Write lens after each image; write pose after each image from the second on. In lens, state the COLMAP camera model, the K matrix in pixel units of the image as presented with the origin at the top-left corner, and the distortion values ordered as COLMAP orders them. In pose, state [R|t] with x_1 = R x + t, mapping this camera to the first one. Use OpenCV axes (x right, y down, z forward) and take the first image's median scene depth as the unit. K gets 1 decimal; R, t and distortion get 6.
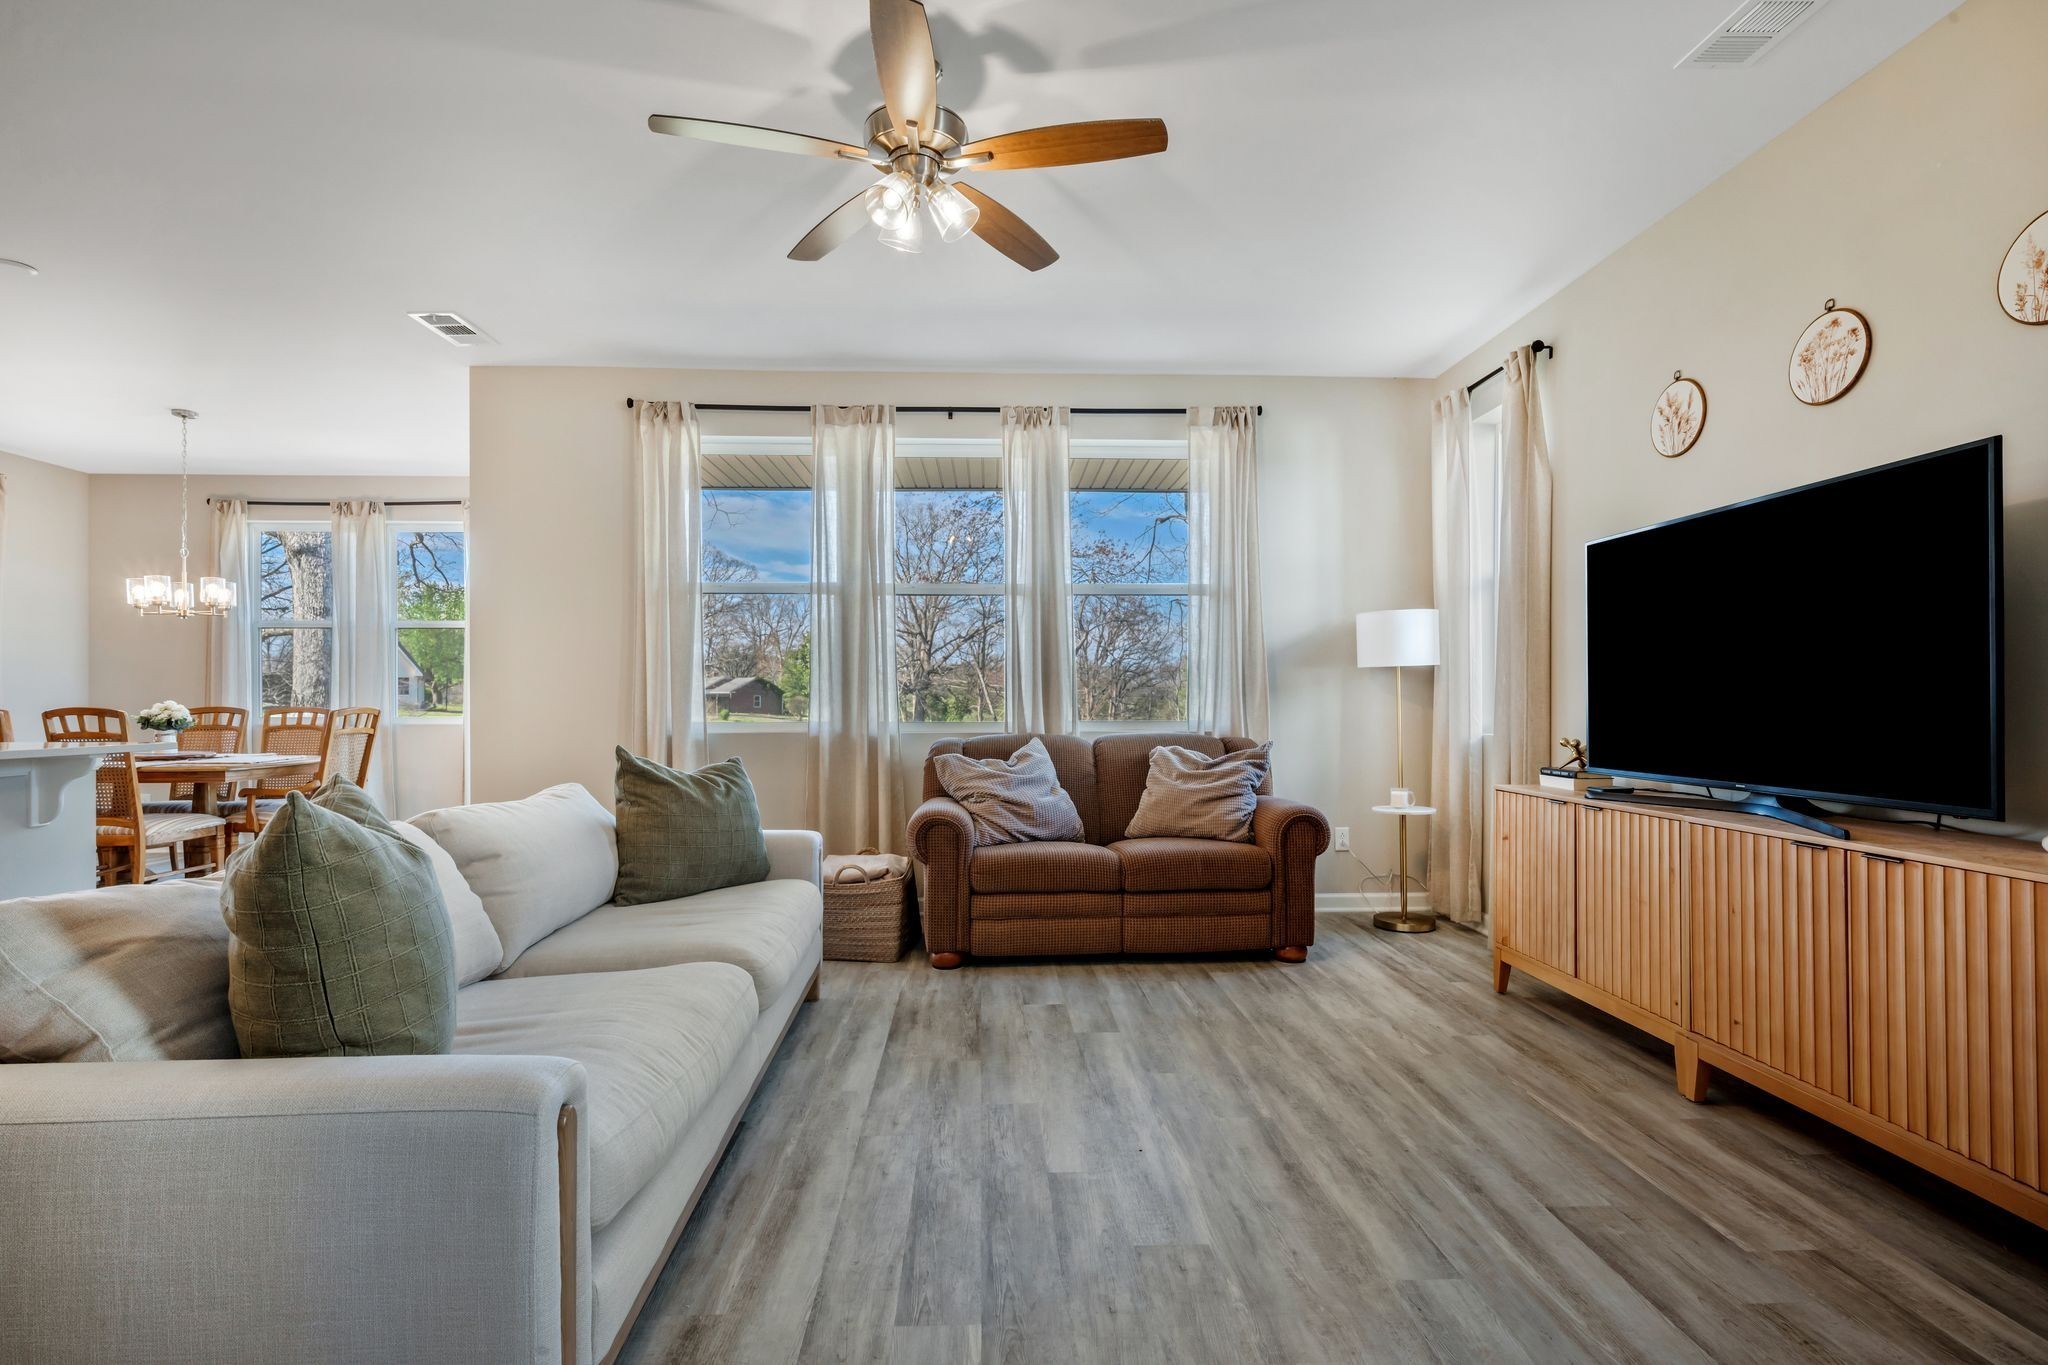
lens RADIAL K [[1003.6, 0, 1023.7], [0, 1003.6, 700.1], [0, 0, 1]] dist [0.009072, -0.001343]
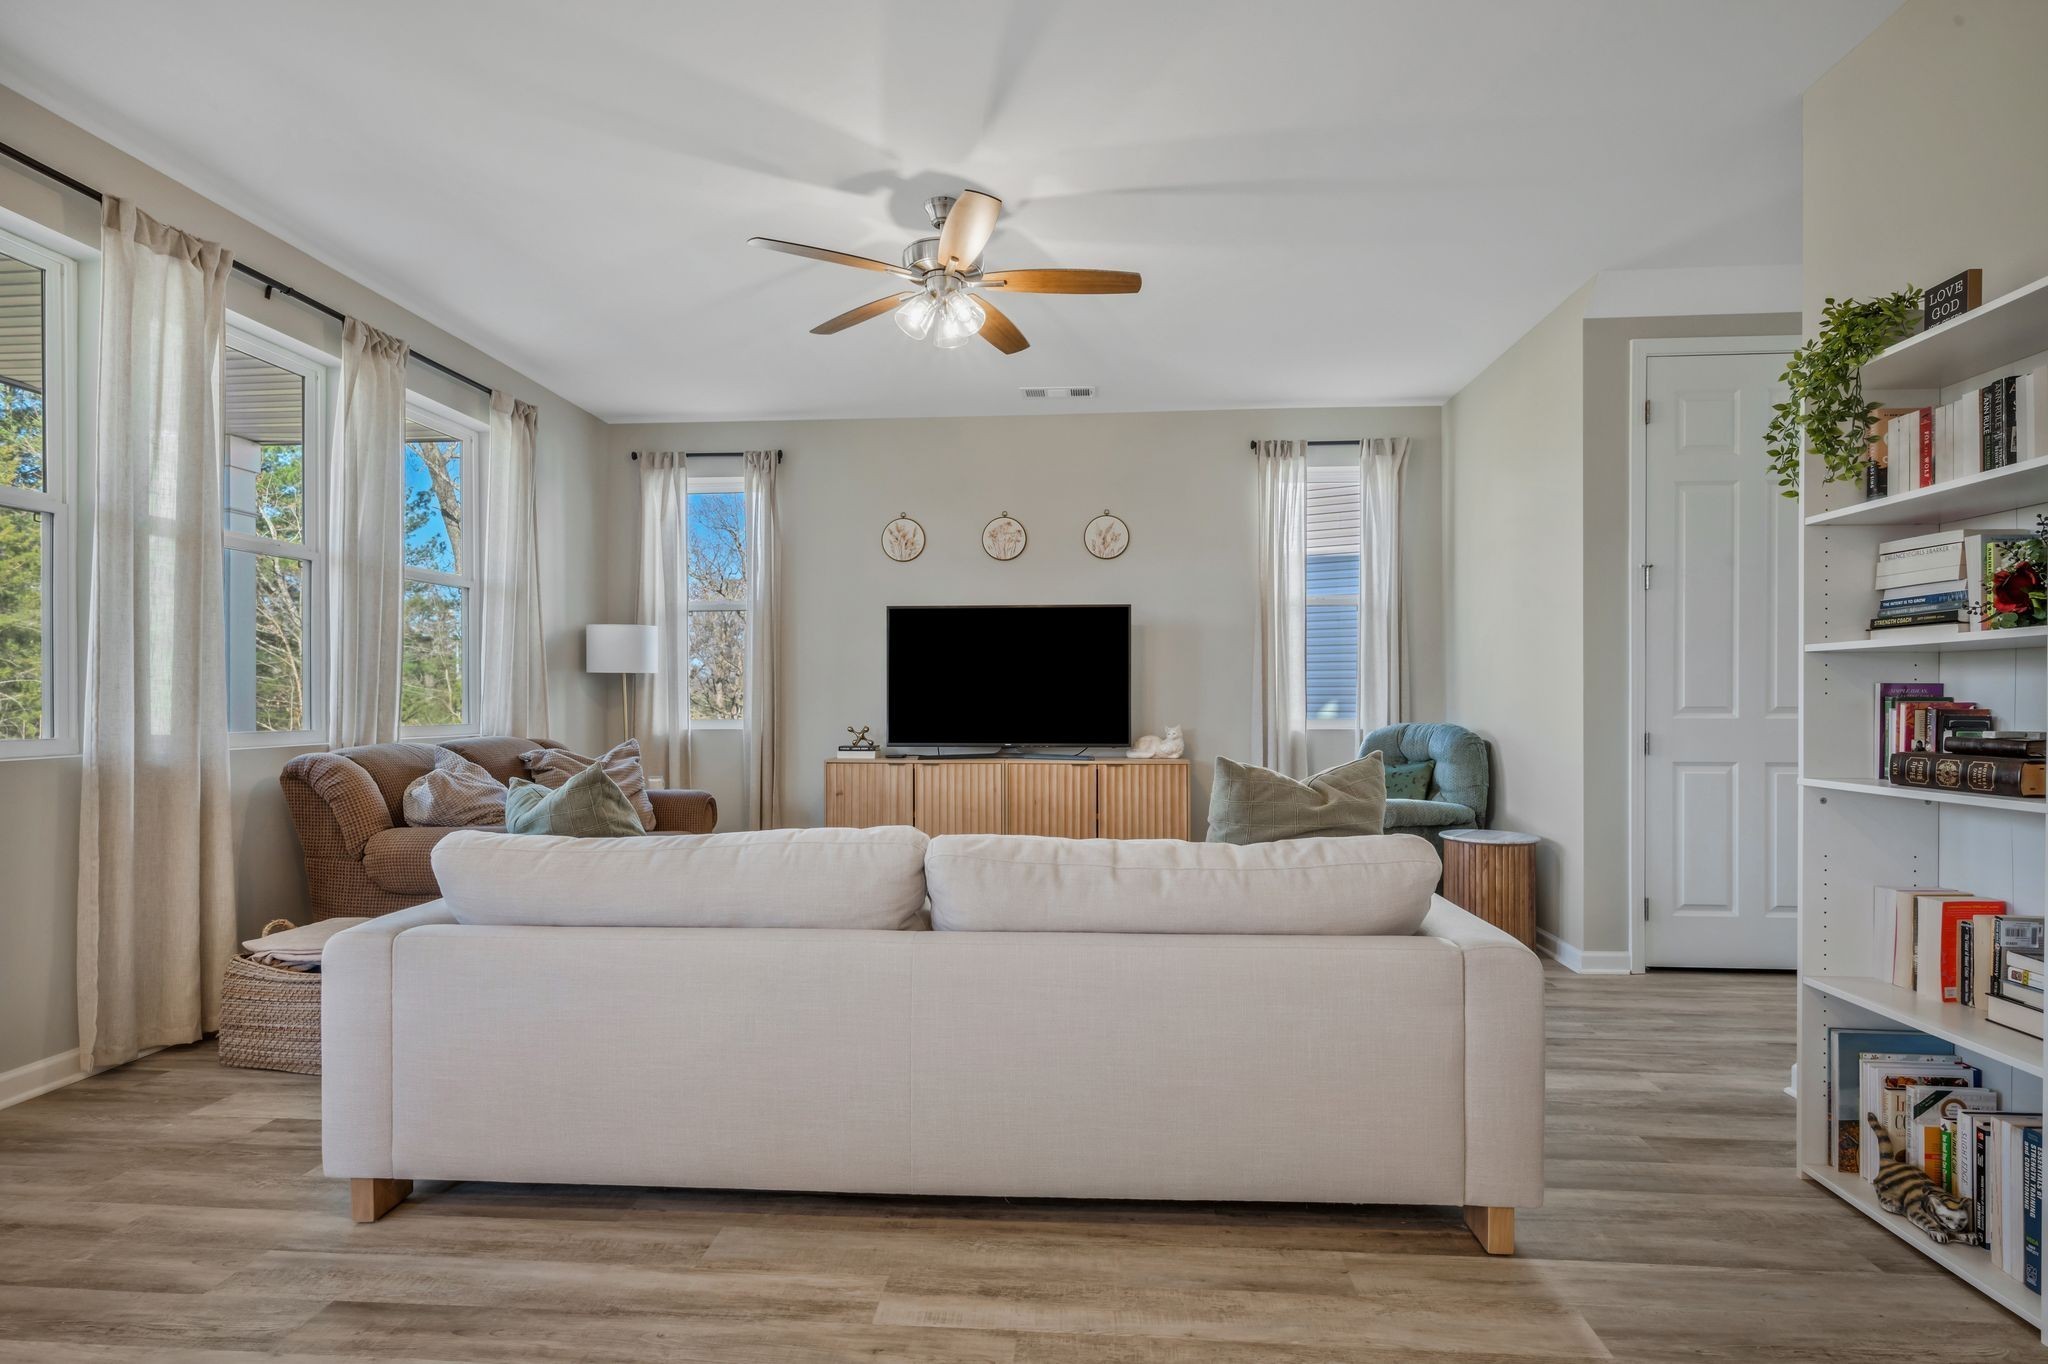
lens RADIAL K [[1003.6, 0, 1044.4], [0, 1003.6, 700.0], [0, 0, 1]] dist [0.009072, -0.001343]
pose [[0.116472, 0.005060, 0.993181, -1.087098], [-0.001273, 0.999987, -0.004945, 0.004365], [-0.993193, -0.000688, 0.116477, 0.583264]]
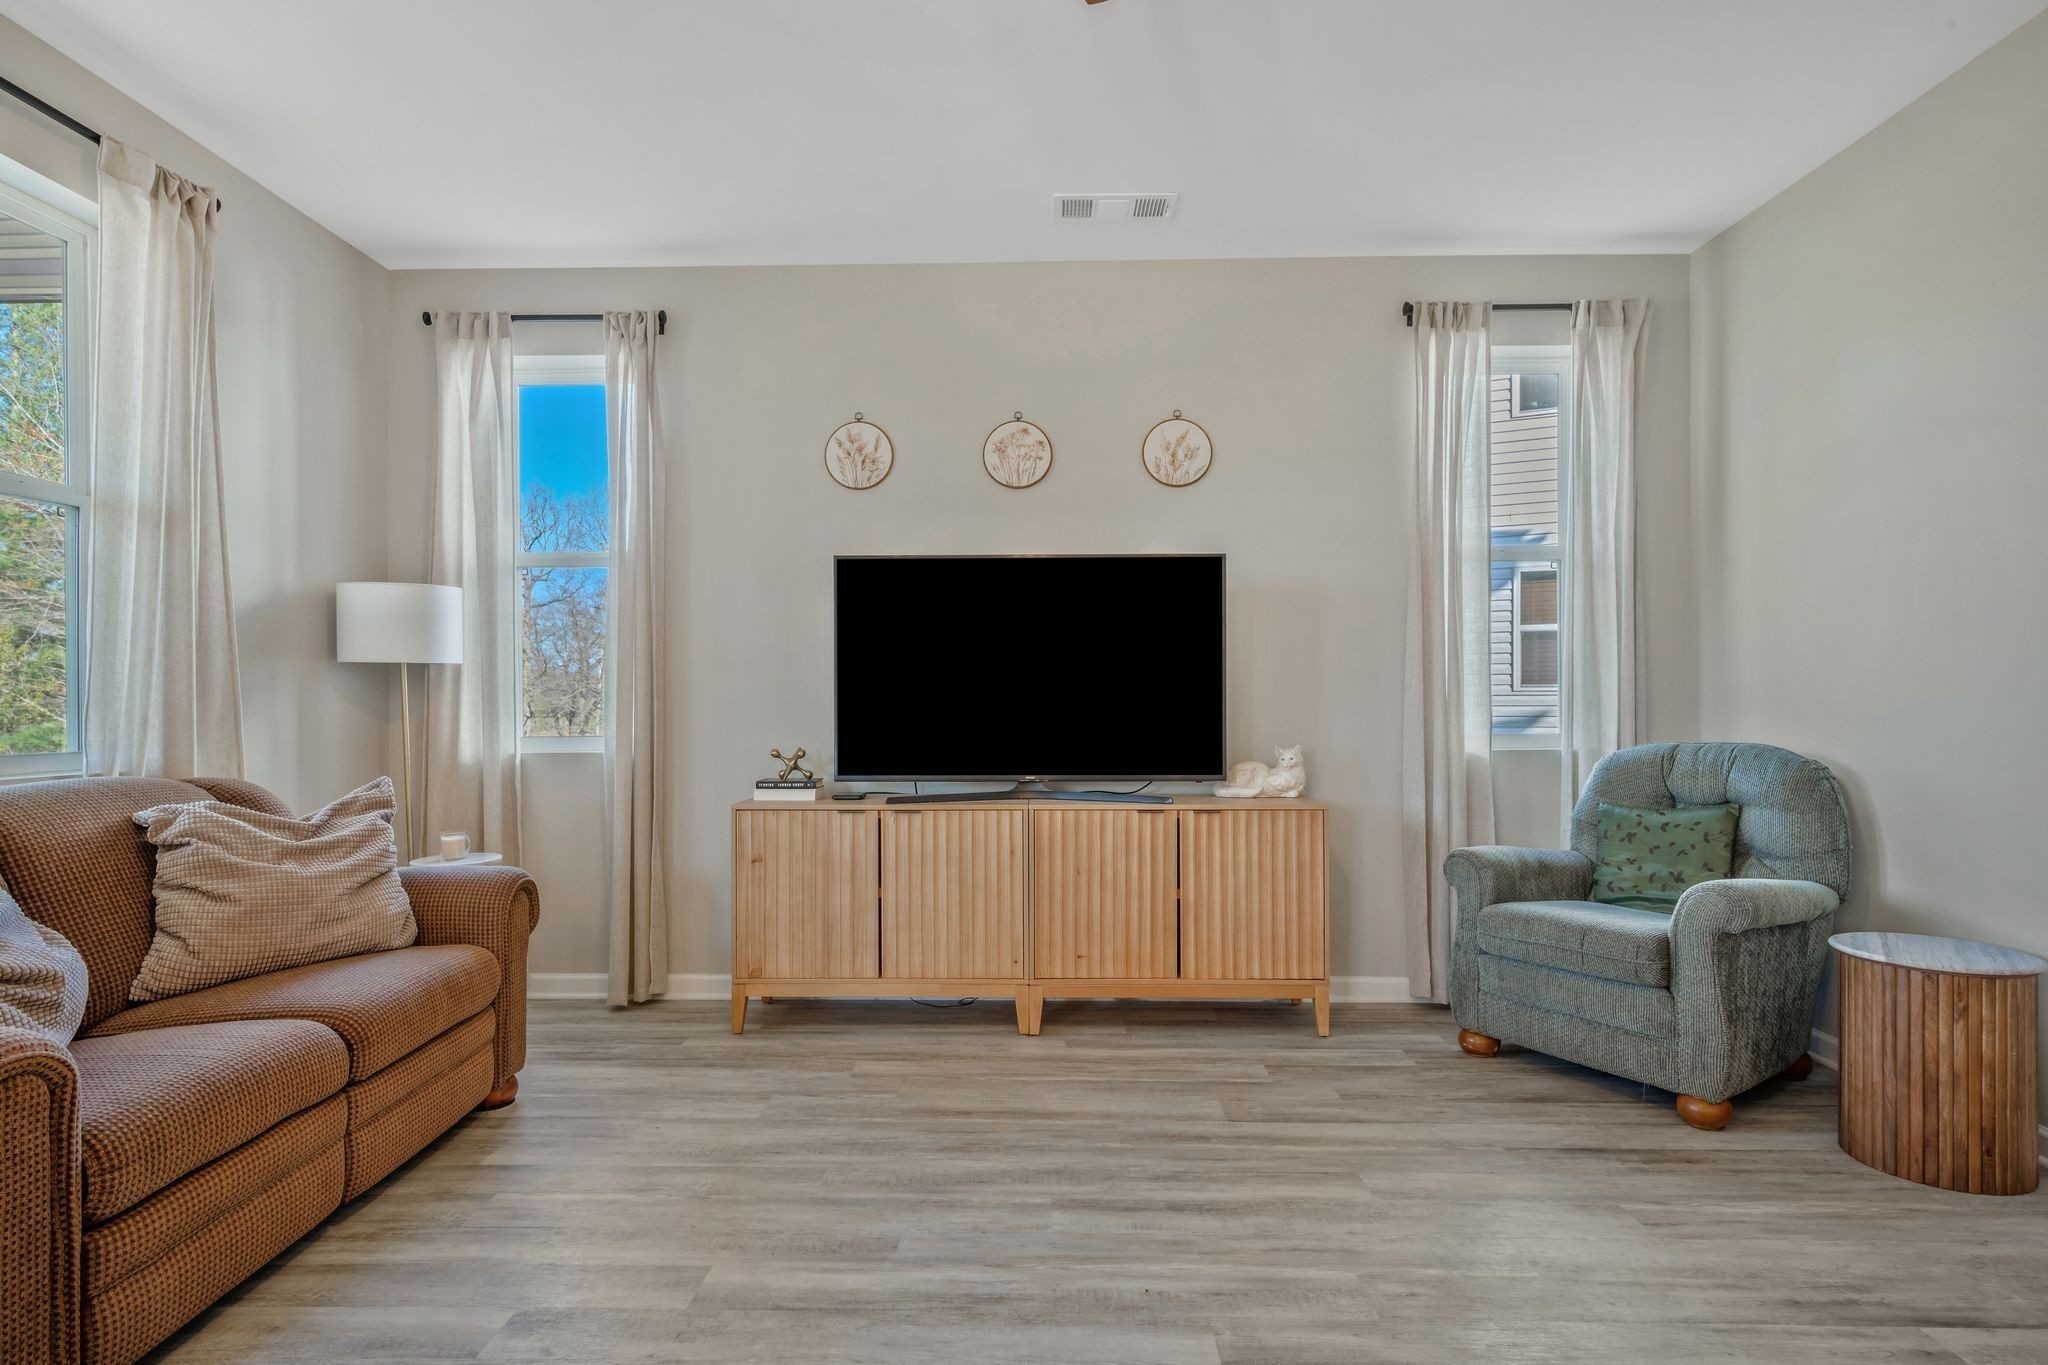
lens RADIAL K [[1046.7, 0, 1052.2], [0, 1046.7, 710.2], [0, 0, 1]] dist [-0.005910, -0.002122]
pose [[0.057091, -0.003815, 0.998362, -0.511103], [0.000503, 0.999993, 0.003793, -0.003948], [-0.998369, 0.000285, 0.057092, 0.755929]]
